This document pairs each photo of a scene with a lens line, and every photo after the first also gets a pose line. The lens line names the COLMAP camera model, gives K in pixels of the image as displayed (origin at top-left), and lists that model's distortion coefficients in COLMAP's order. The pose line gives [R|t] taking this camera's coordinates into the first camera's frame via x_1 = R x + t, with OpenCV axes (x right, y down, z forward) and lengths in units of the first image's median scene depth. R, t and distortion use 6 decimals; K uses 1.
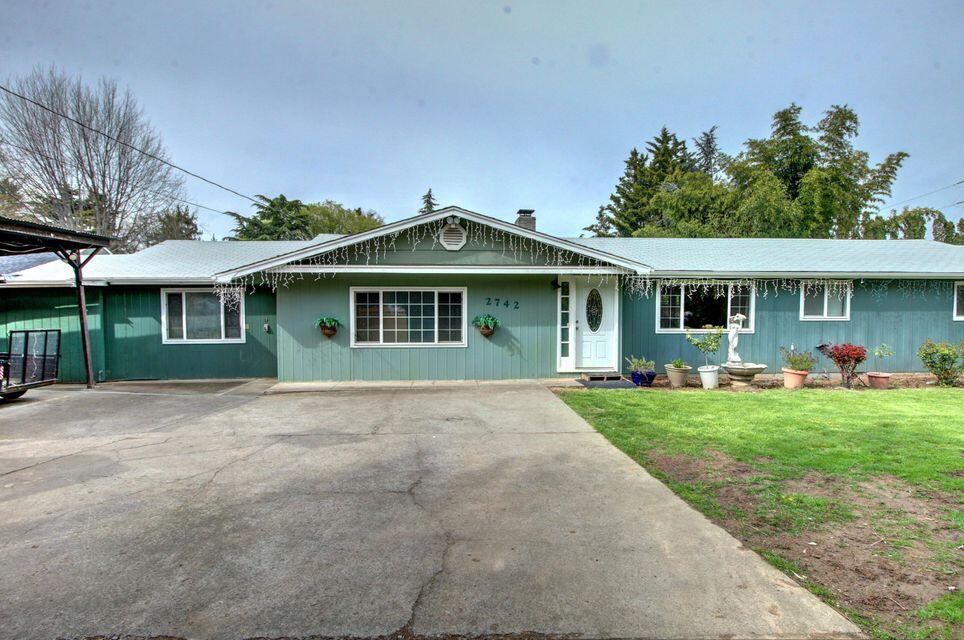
lens RADIAL K [[510.9, 0, 482.0], [0, 510.9, 320.0], [0, 0, 1]] dist [0.003020, -0.011522]
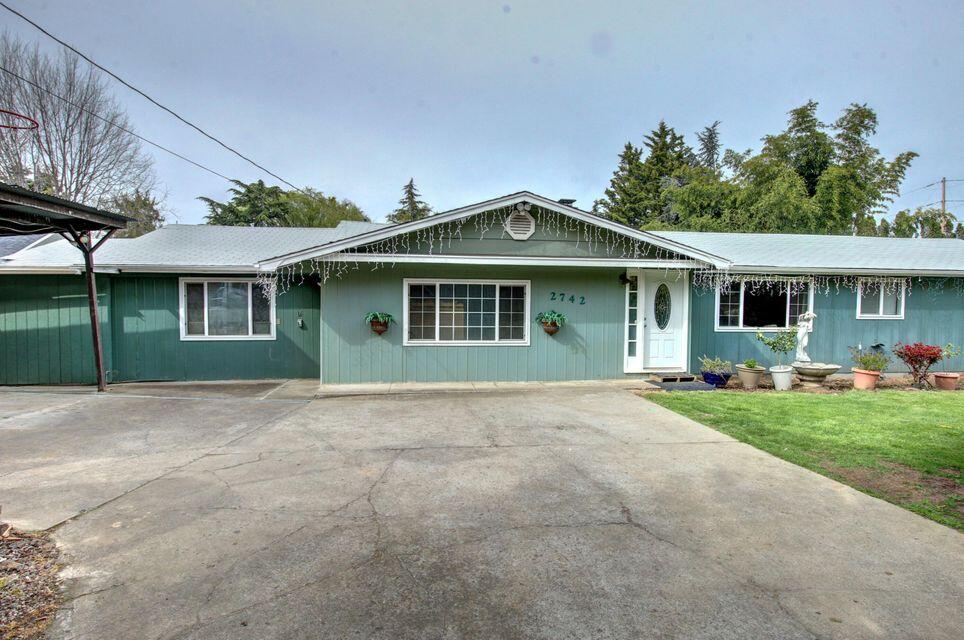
lens RADIAL K [[520.3, 0, 482.0], [0, 520.3, 320.0], [0, 0, 1]] dist [0.002409, -0.010239]
pose [[0.997551, 0.007069, 0.069584, -0.178391], [-0.007630, 0.999940, 0.007804, 0.000467], [-0.069525, -0.008315, 0.997546, 0.069547]]
